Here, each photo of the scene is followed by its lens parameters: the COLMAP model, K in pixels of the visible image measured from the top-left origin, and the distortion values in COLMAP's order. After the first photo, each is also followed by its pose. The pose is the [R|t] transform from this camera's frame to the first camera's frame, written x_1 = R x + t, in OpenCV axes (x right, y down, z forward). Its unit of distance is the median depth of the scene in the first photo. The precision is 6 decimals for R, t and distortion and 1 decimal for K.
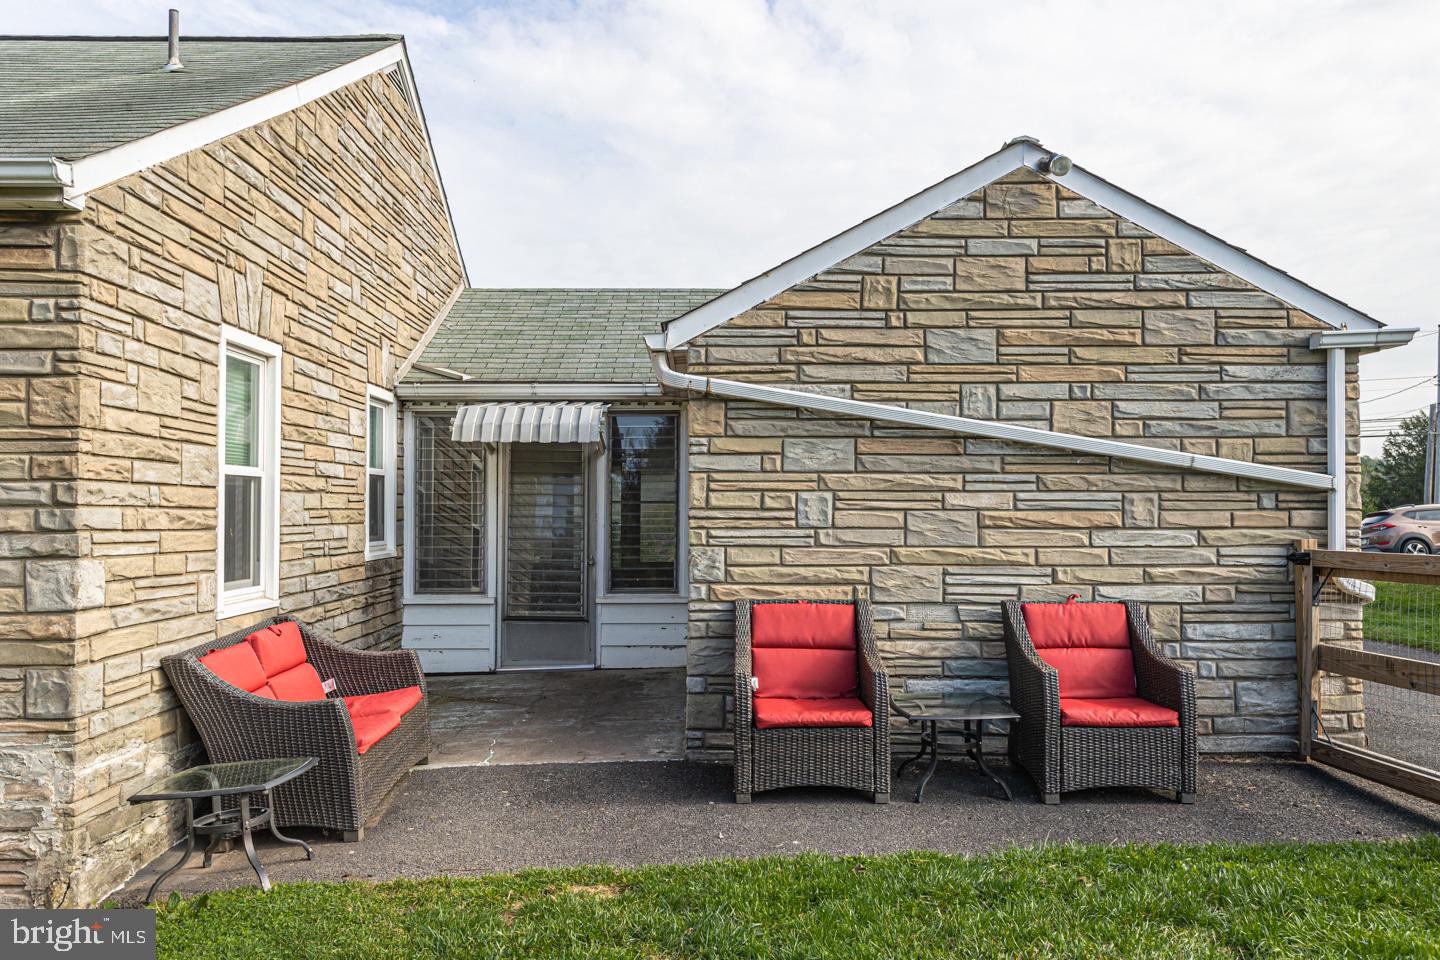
lens RADIAL K [[1129.9, 0, 720.0], [0, 1129.9, 480.0], [0, 0, 1]] dist [0.009228, 0.005271]
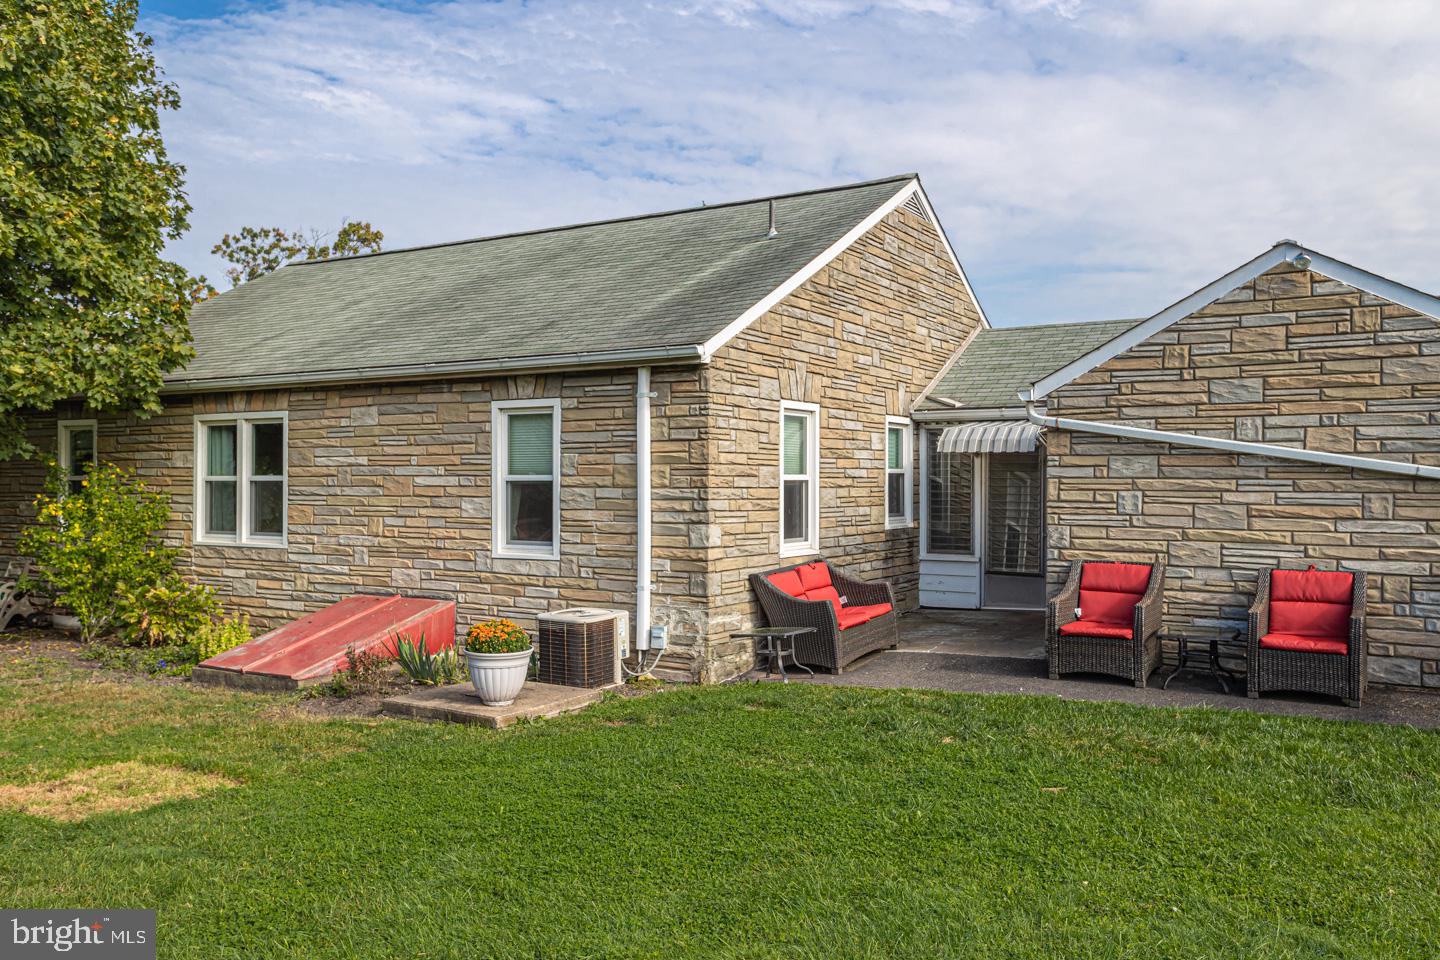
lens RADIAL K [[1176.7, 0, 720.0], [0, 1176.7, 480.0], [0, 0, 1]] dist [0.009299, 0.001157]
pose [[0.845122, 0.002581, -0.534567, 0.463240], [0.011436, 0.999672, 0.022907, -0.046784], [0.534451, -0.025472, 0.844815, -0.629026]]
